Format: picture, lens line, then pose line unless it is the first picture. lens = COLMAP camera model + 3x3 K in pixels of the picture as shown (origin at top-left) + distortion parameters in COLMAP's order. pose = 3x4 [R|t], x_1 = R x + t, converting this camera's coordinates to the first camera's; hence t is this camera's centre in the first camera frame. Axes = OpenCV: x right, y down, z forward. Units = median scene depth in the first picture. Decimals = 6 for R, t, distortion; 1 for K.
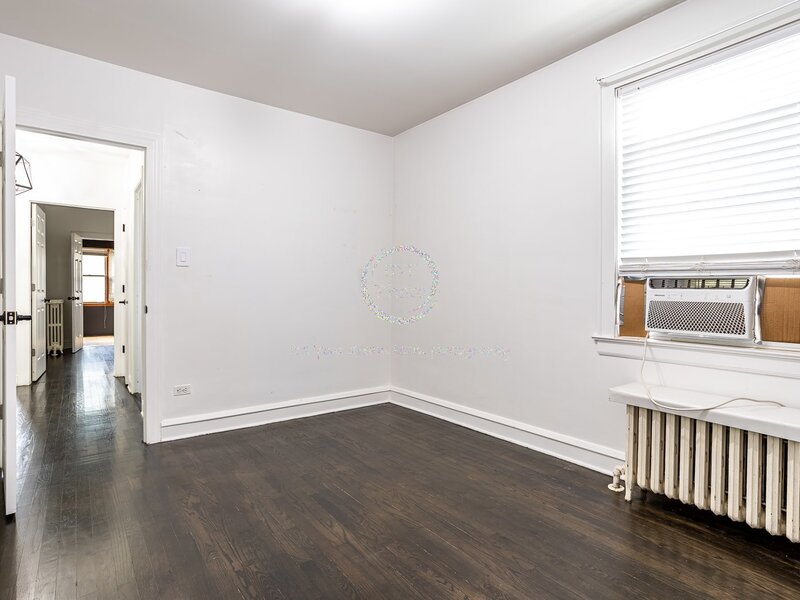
lens RADIAL K [[435.2, 0, 400.9], [0, 435.2, 296.7], [0, 0, 1]] dist [-0.054275, 0.033757]
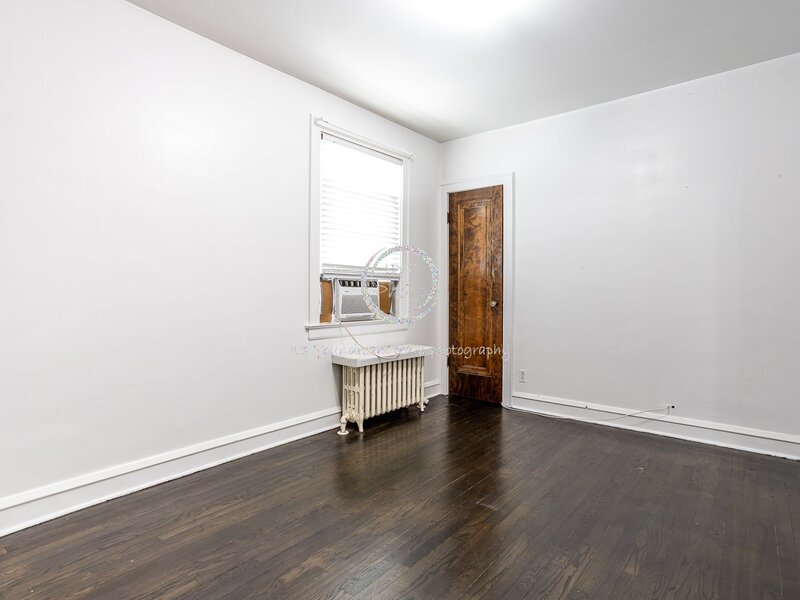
lens RADIAL K [[435.2, 0, 400.9], [0, 435.2, 296.7], [0, 0, 1]] dist [-0.054275, 0.033757]
pose [[-0.230581, -0.019558, 0.972856, -0.842619], [0.006881, 0.999740, 0.021729, -0.015829], [-0.973029, 0.011705, -0.230387, 1.089401]]
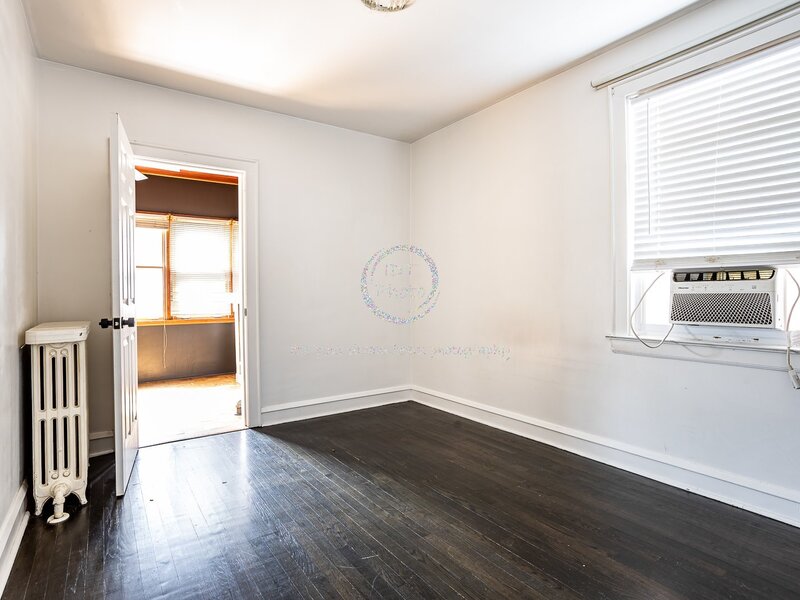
lens RADIAL K [[425.7, 0, 401.0], [0, 425.7, 294.1], [0, 0, 1]] dist [0.022549, 0.000050]
pose [[0.999229, -0.020614, -0.033407, -0.019355], [0.020493, 0.999782, -0.003954, -0.000418], [0.033481, 0.003267, 0.999434, 0.024319]]
